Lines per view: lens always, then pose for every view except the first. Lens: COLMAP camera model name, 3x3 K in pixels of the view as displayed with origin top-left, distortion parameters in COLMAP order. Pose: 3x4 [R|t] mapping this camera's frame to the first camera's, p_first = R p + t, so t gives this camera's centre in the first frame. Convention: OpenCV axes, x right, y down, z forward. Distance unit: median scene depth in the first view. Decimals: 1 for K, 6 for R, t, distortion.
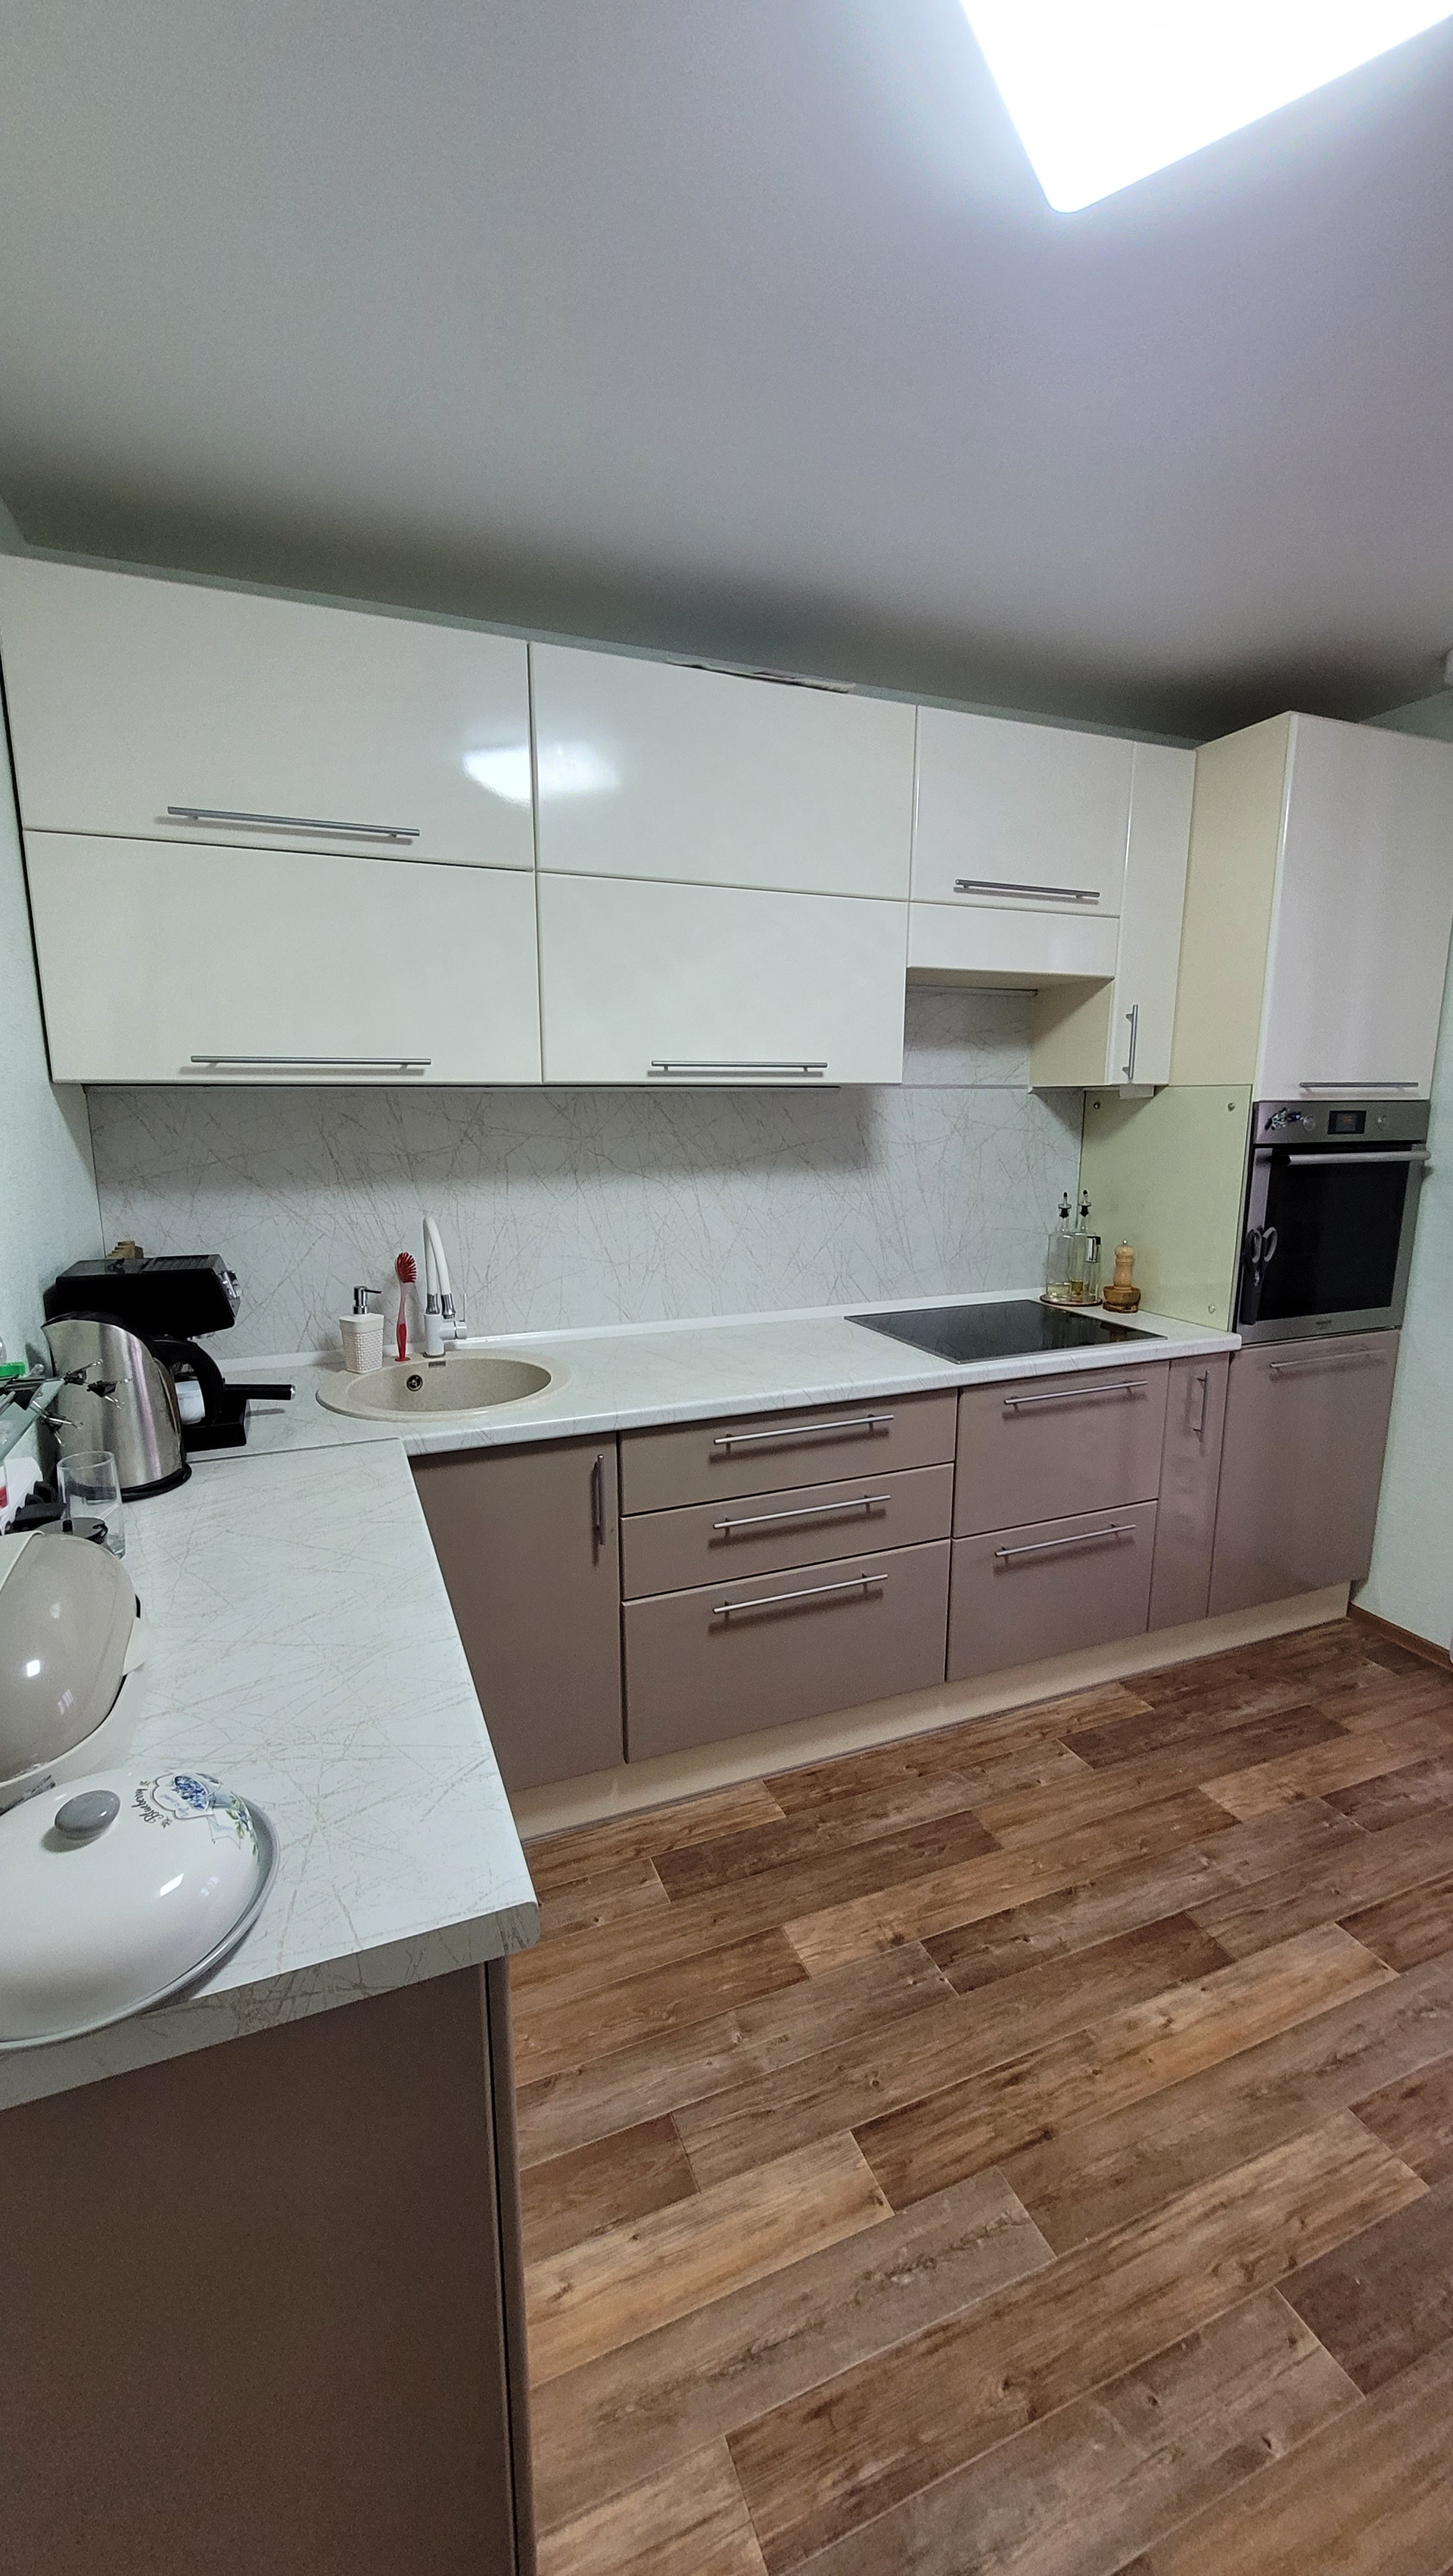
lens RADIAL K [[1018.6, 0, 718.1], [0, 1018.6, 1296.7], [0, 0, 1]] dist [0.001980, -0.000251]
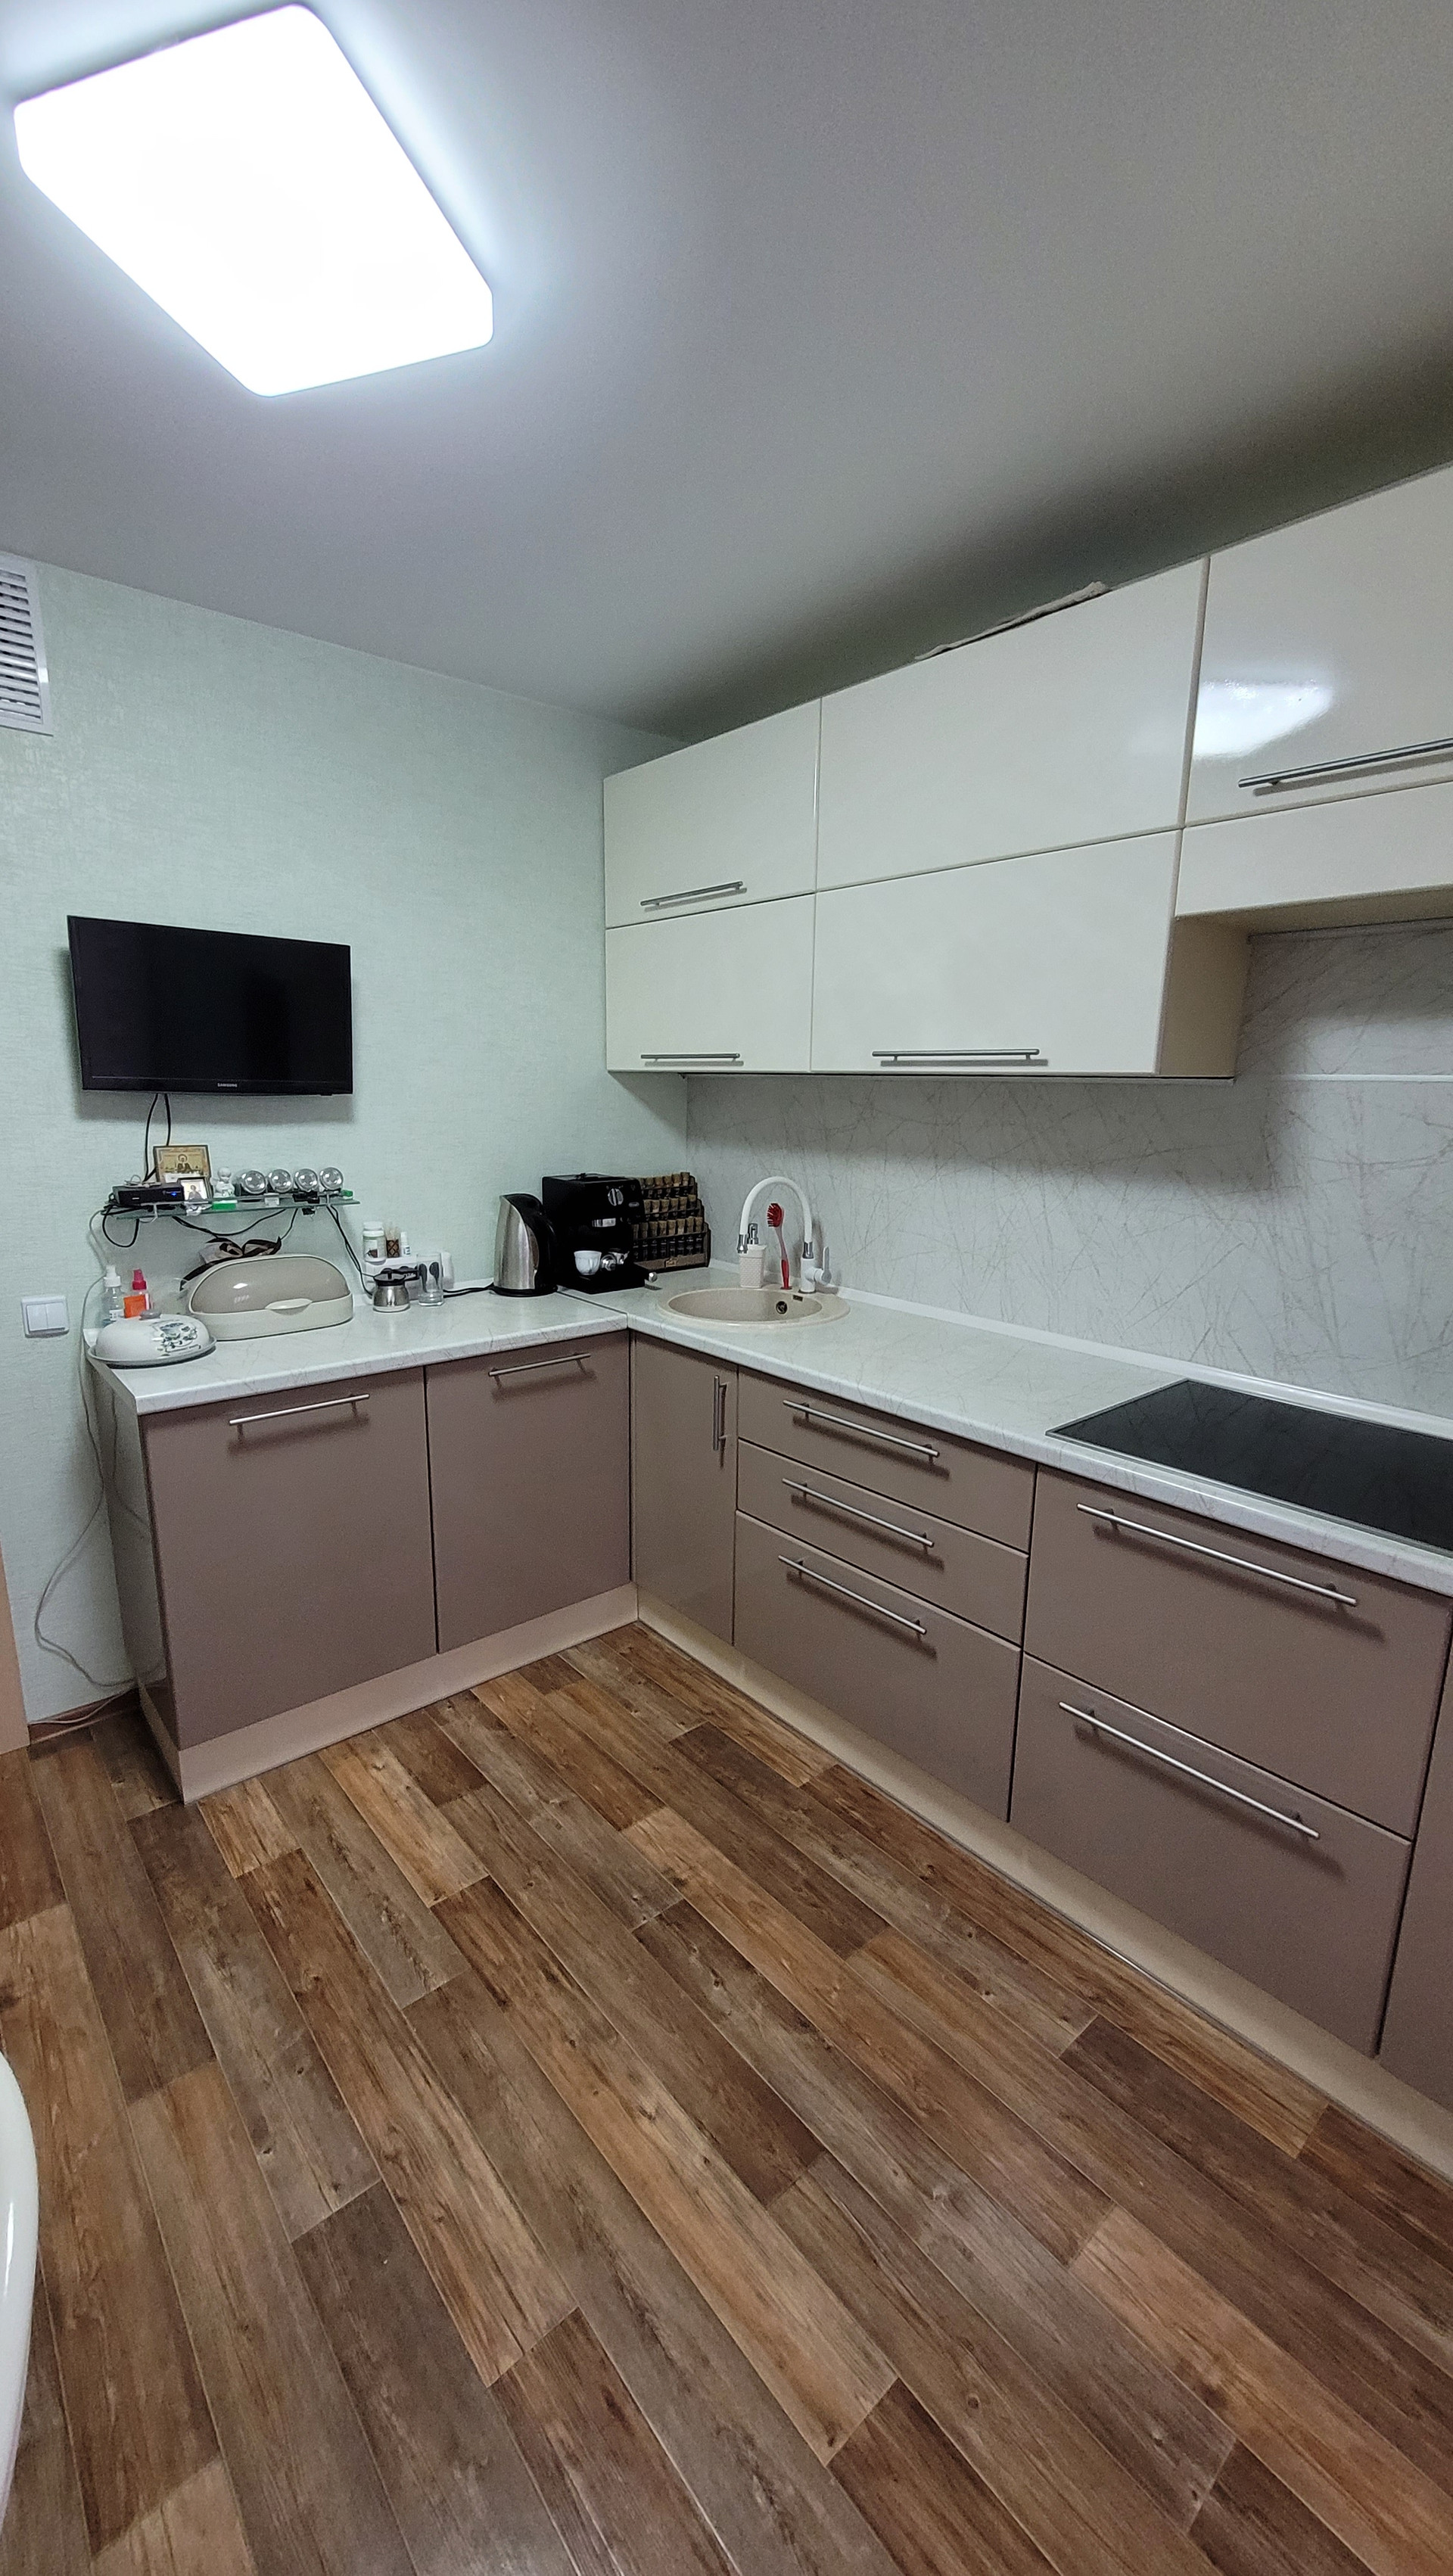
lens RADIAL K [[1018.6, 0, 718.1], [0, 1018.6, 1296.7], [0, 0, 1]] dist [0.001980, -0.000251]
pose [[0.313588, 0.205717, -0.927008, 1.075054], [-0.196850, 0.969126, 0.148474, -0.127987], [0.928931, 0.135922, 0.344402, 0.606846]]
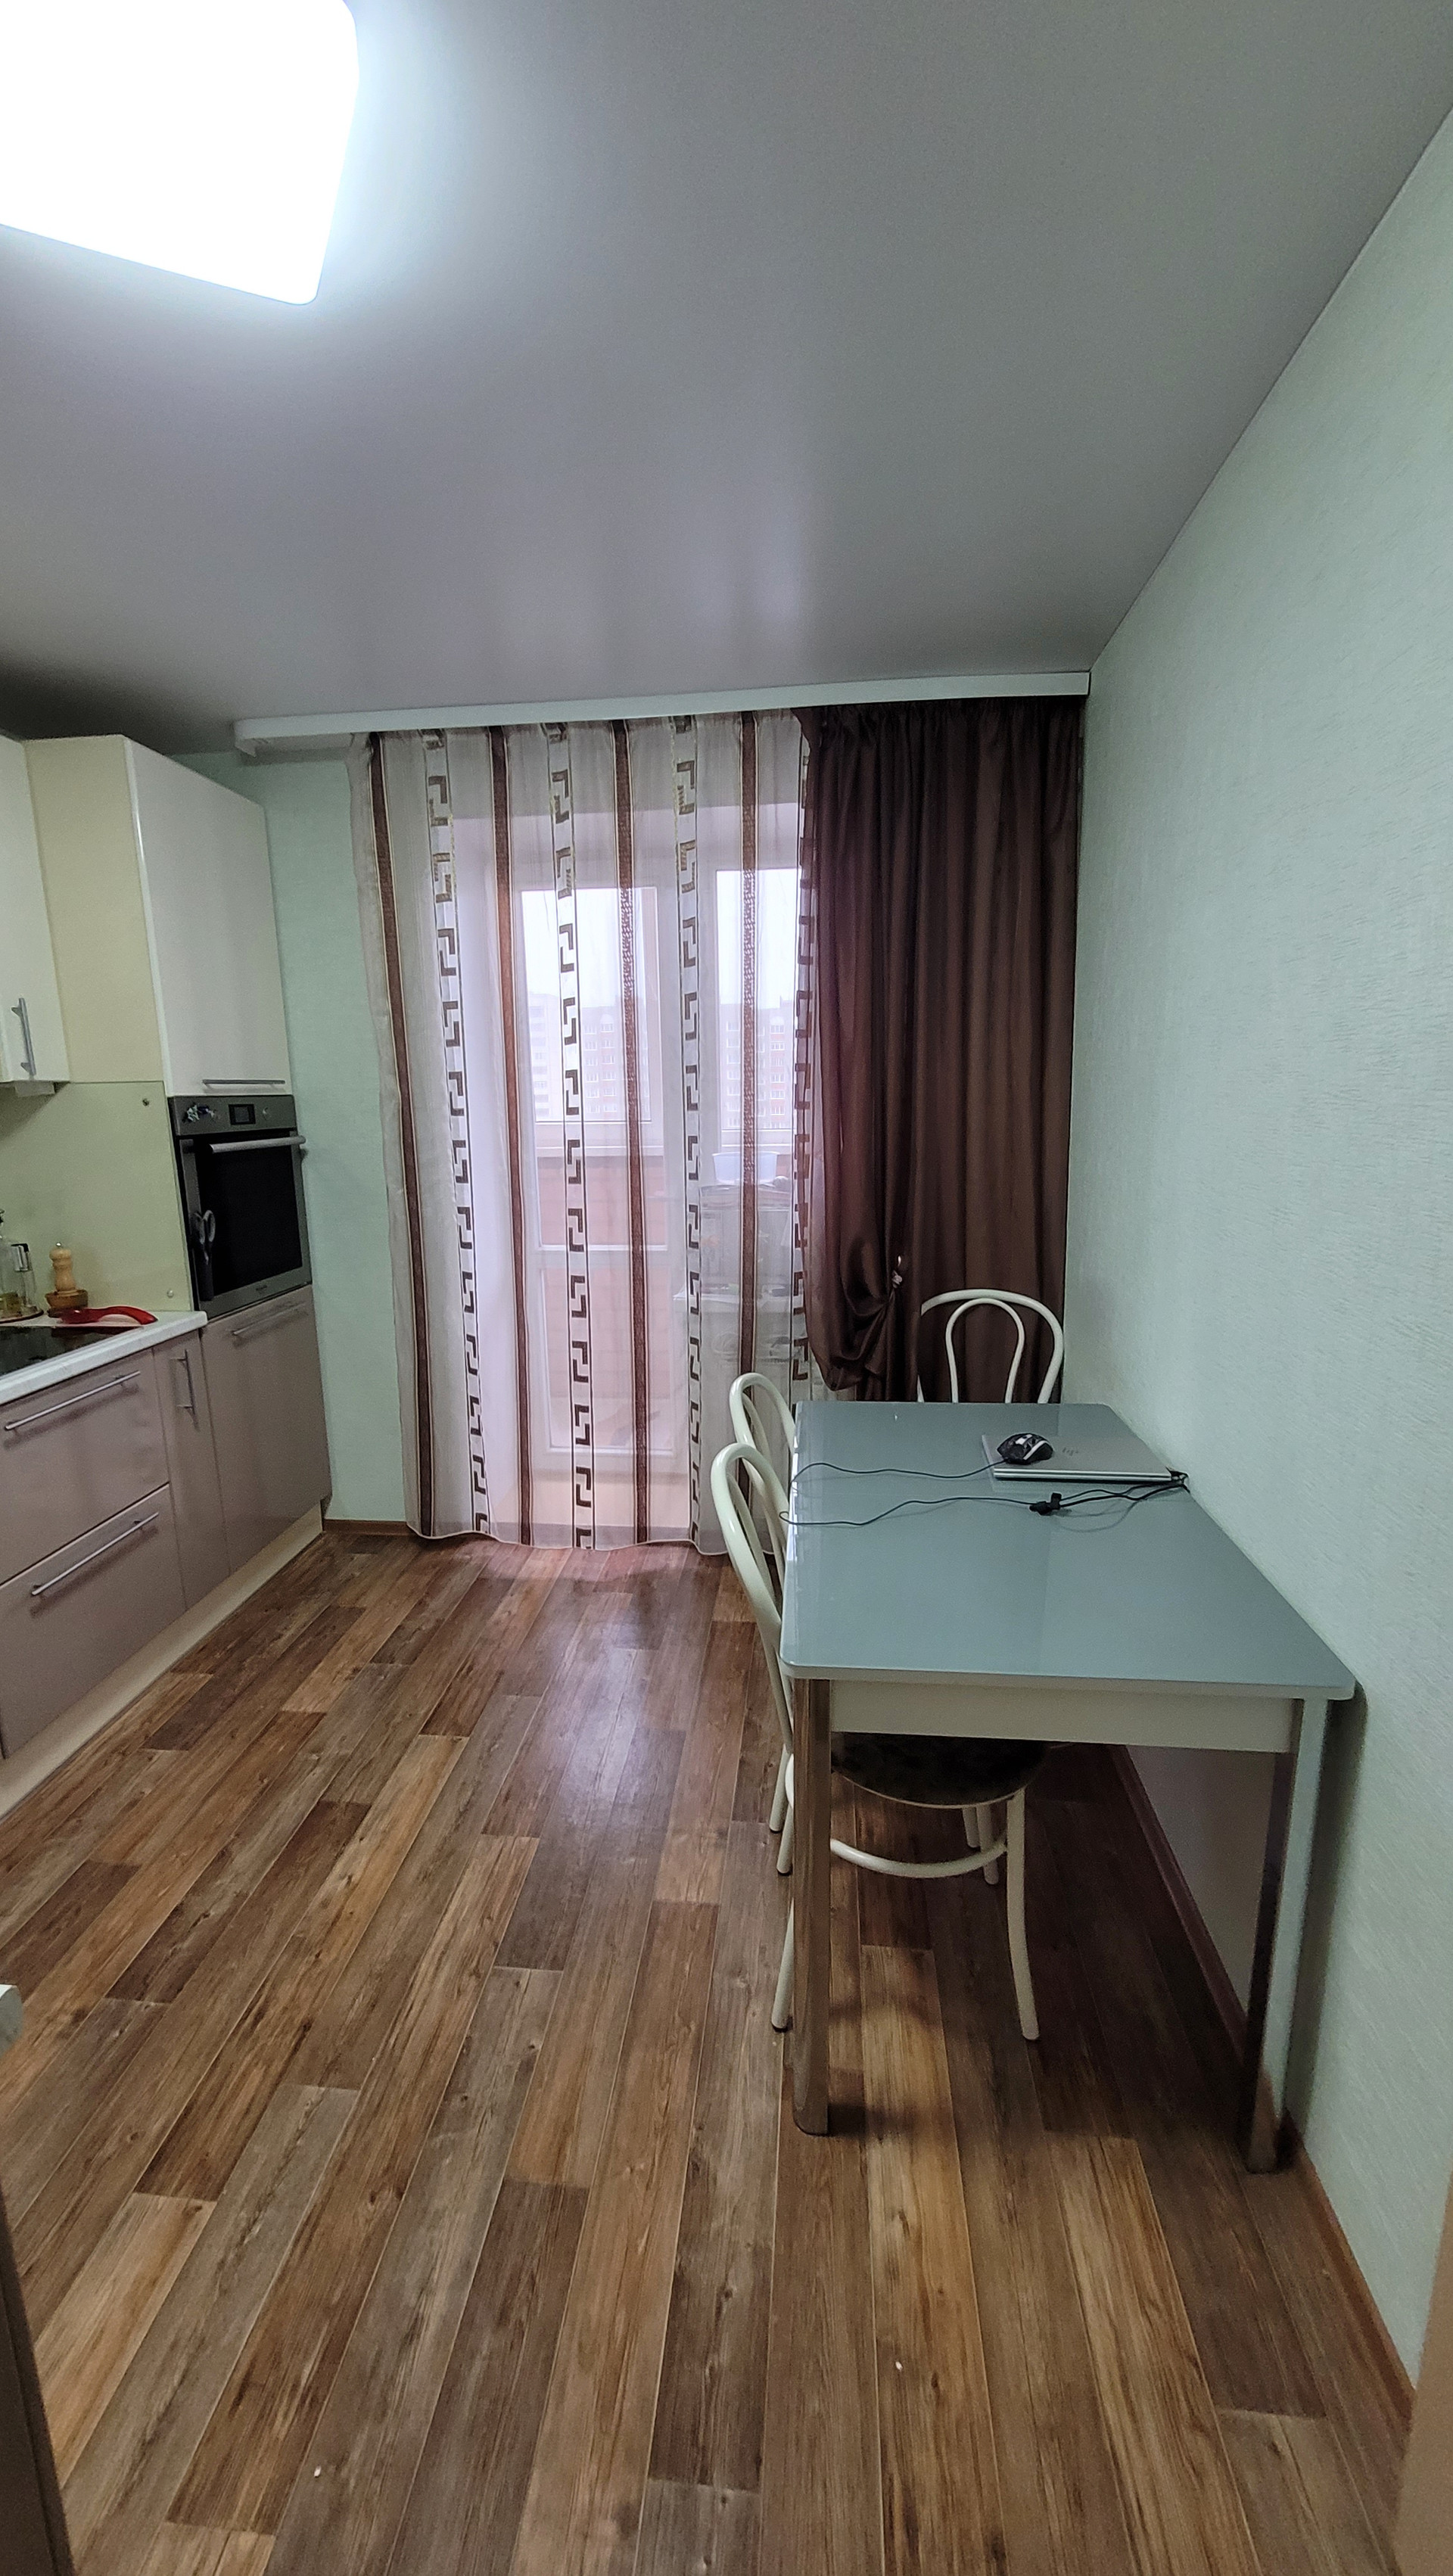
lens RADIAL K [[1010.3, 0, 718.8], [0, 1010.3, 1300.2], [0, 0, 1]] dist [-0.003409, -0.000079]
pose [[0.466874, -0.184503, 0.864863, -0.223742], [0.185014, 0.976729, 0.108493, 0.014858], [-0.864753, 0.109359, 0.490145, -0.005172]]
